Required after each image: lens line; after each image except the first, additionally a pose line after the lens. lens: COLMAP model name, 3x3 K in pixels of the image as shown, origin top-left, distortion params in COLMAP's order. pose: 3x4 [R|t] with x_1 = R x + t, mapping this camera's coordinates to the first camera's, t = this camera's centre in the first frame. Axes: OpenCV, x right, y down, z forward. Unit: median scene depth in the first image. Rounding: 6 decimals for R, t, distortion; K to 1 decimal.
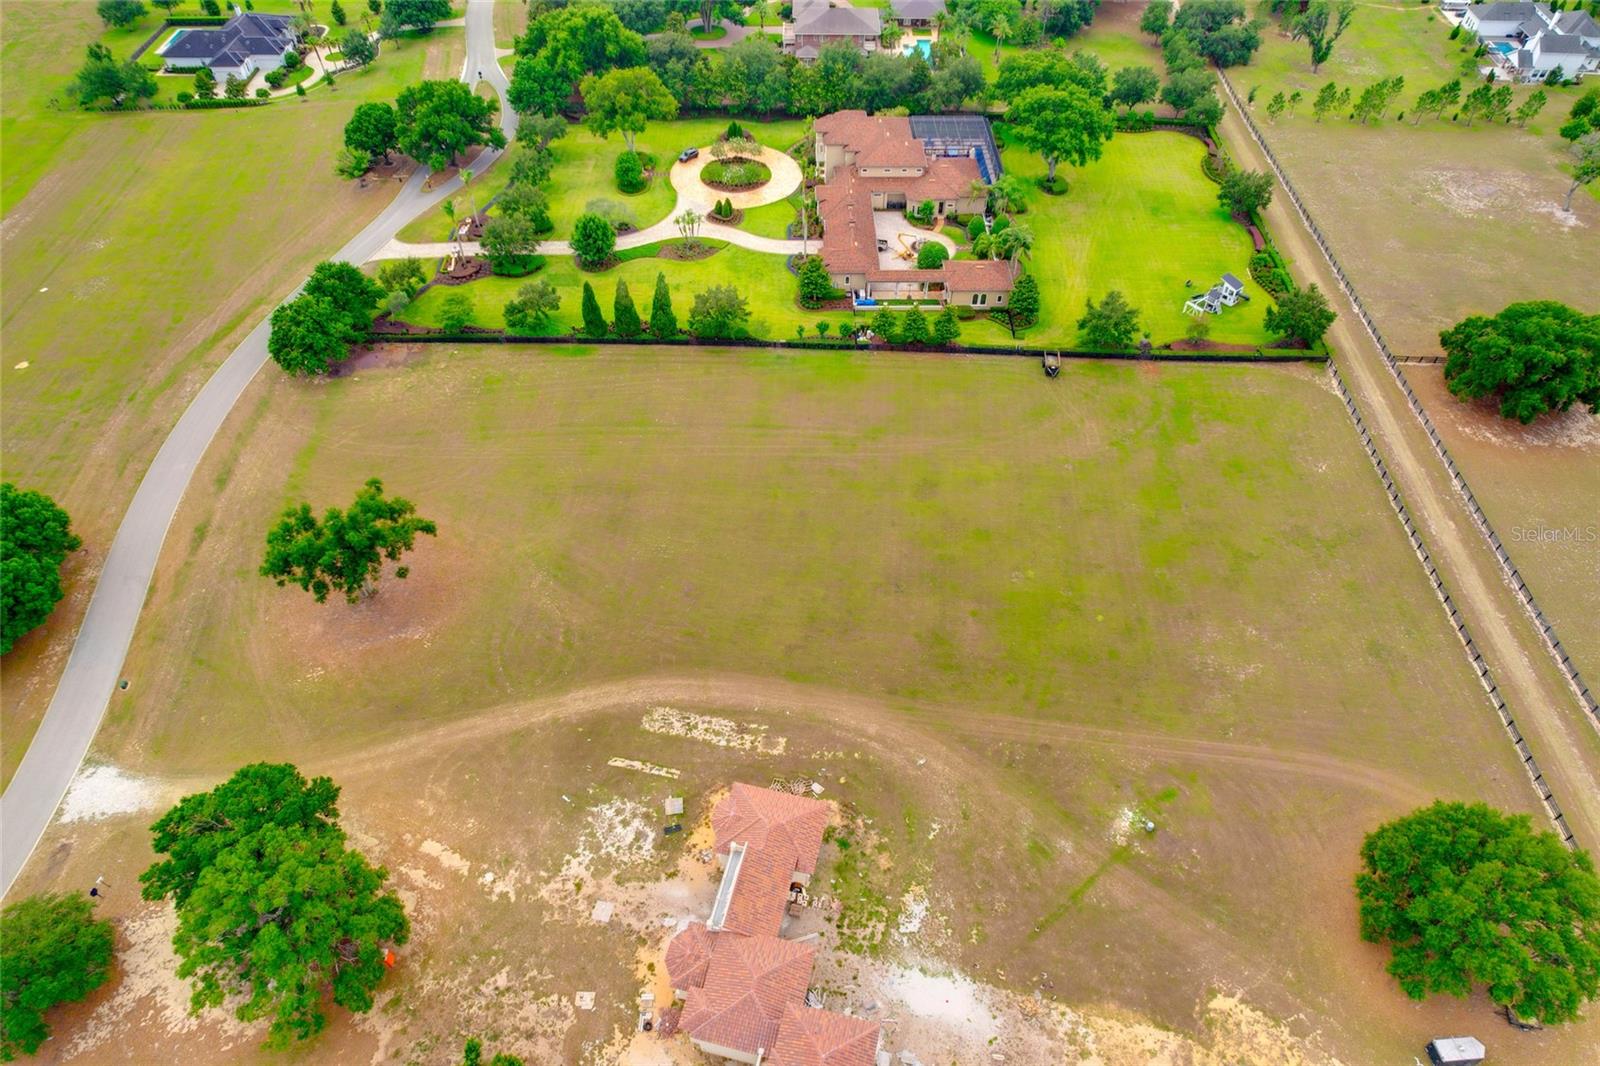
lens RADIAL K [[1020.7, 0, 804.1], [0, 1020.7, 534.0], [0, 0, 1]] dist [-0.070761, 0.063917]
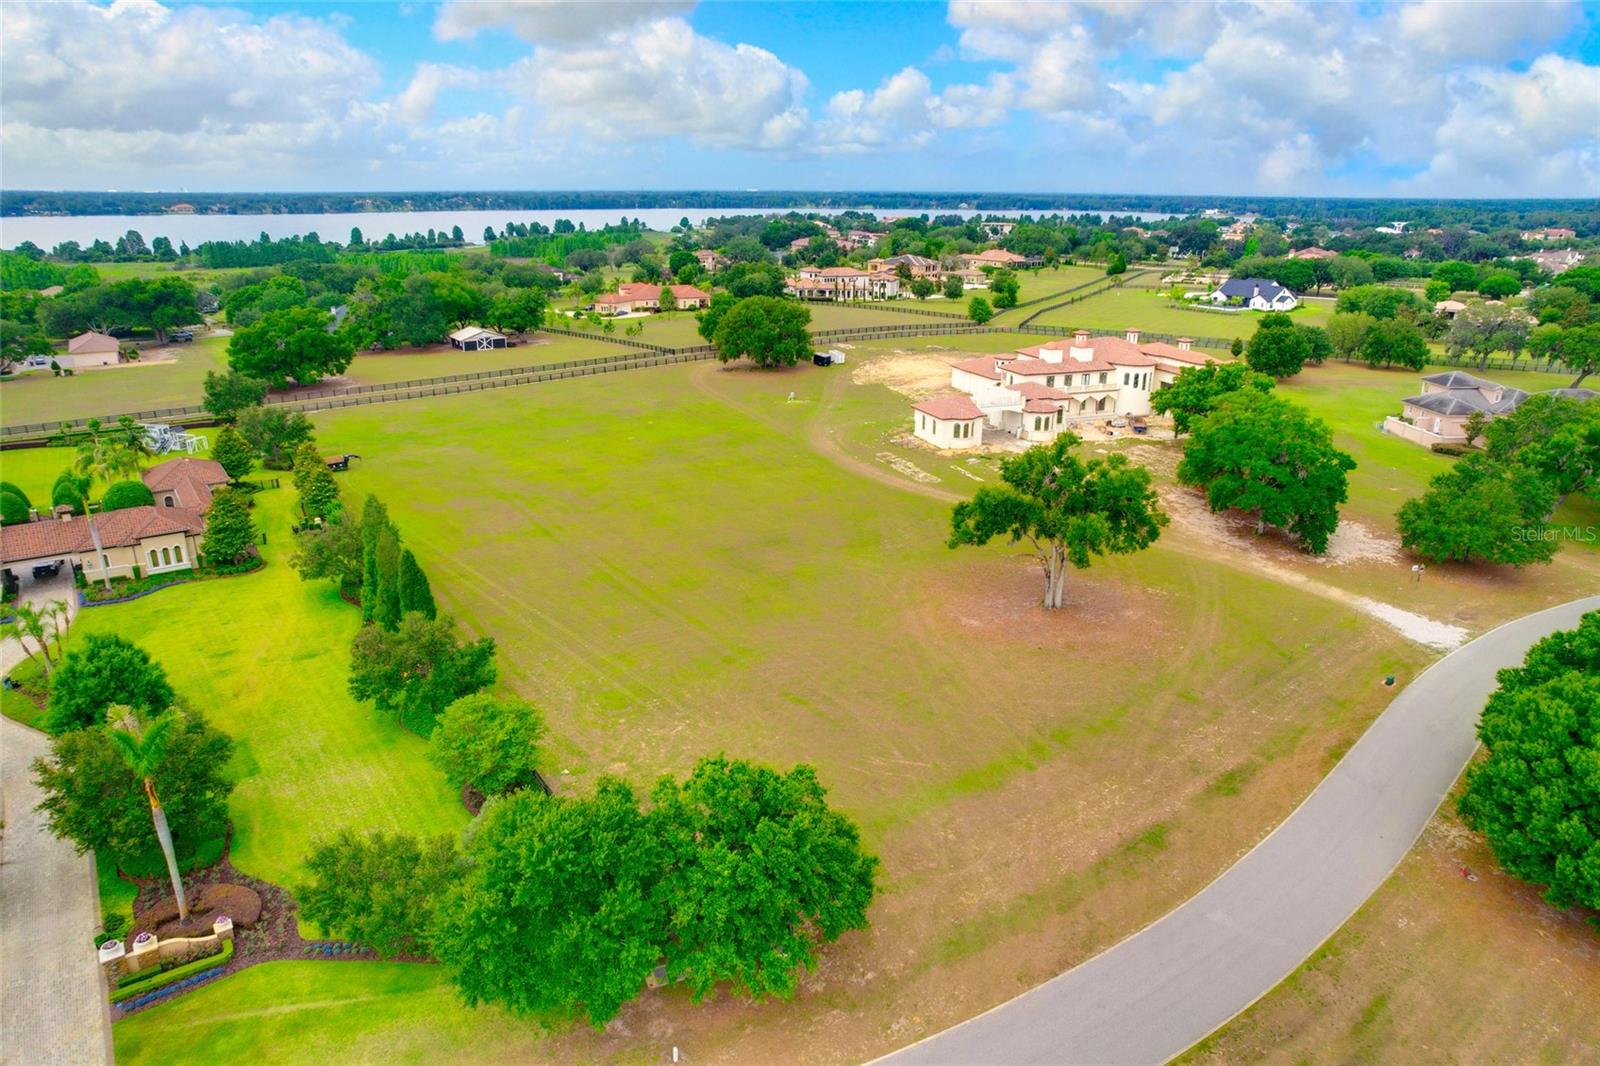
lens RADIAL K [[1020.7, 0, 806.0], [0, 1020.7, 533.6], [0, 0, 1]] dist [-0.070761, 0.063917]
pose [[-0.576771, -0.271976, 0.770302, -0.942697], [0.600047, 0.498807, 0.625408, -0.584879], [-0.554328, 0.822934, -0.124499, 1.209918]]
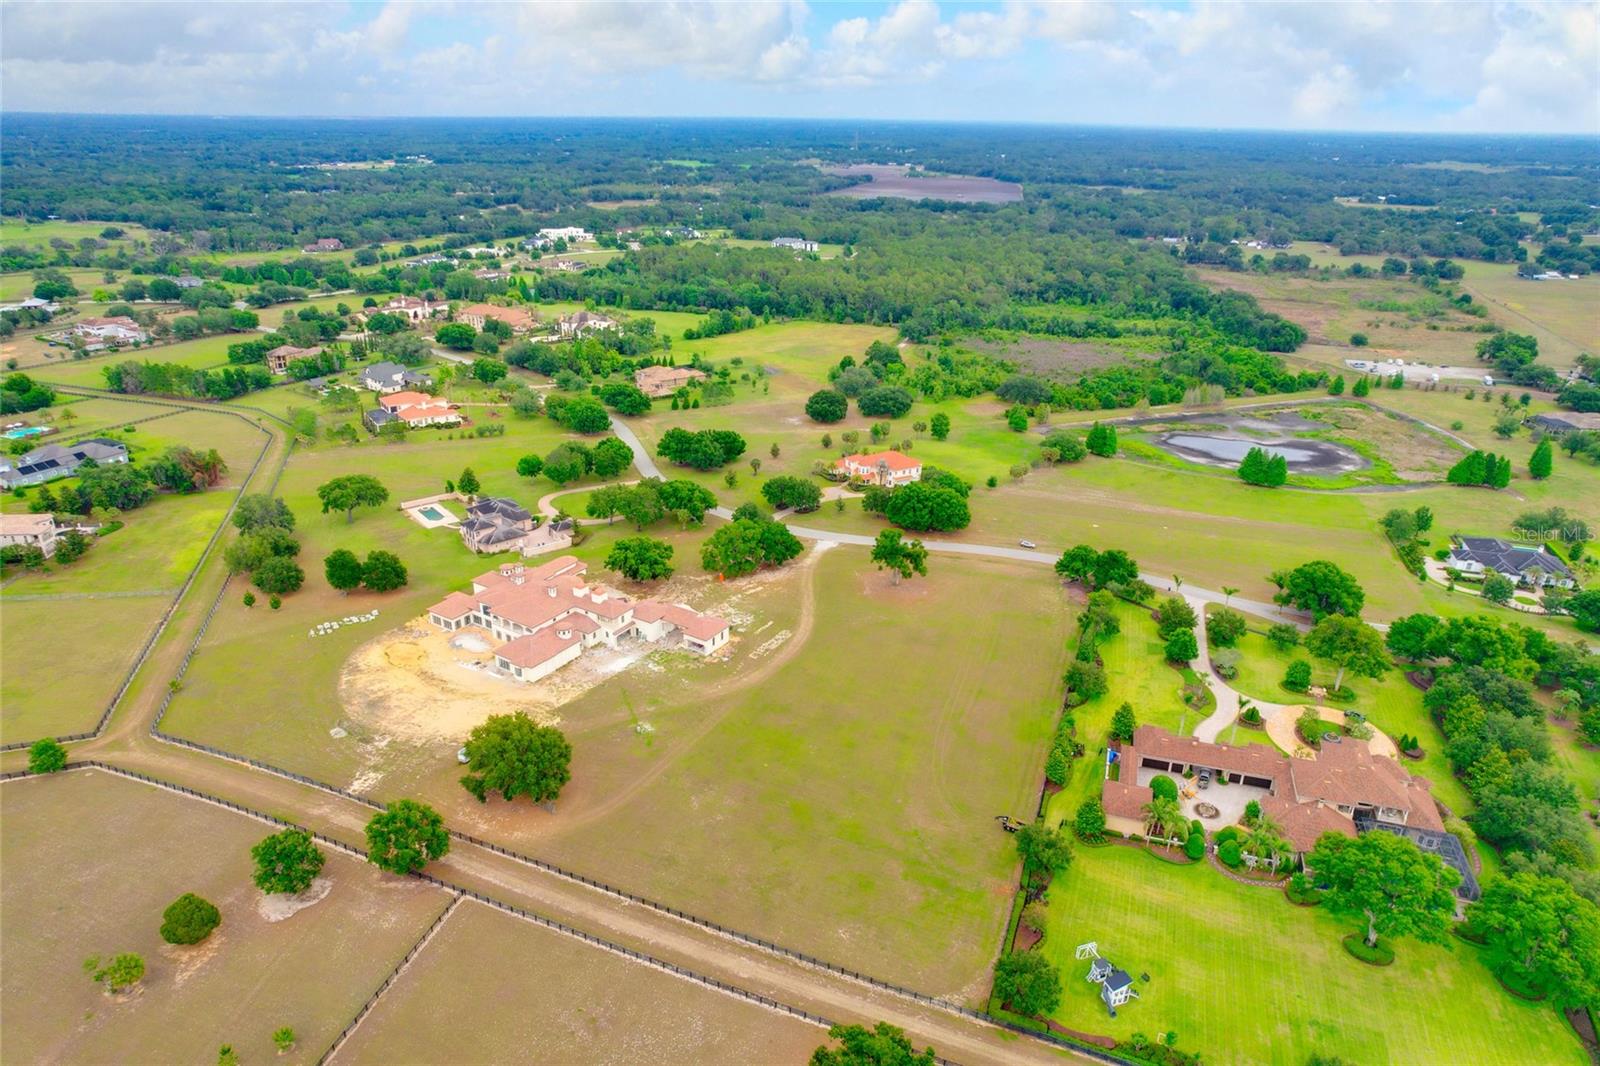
lens RADIAL K [[1020.7, 0, 803.6], [0, 1020.7, 528.0], [0, 0, 1]] dist [-0.070761, 0.063917]
pose [[-0.321949, 0.351619, -0.879041, 1.608604], [-0.711404, 0.522793, 0.469671, -0.944984], [0.624702, 0.776564, 0.081830, 0.629129]]
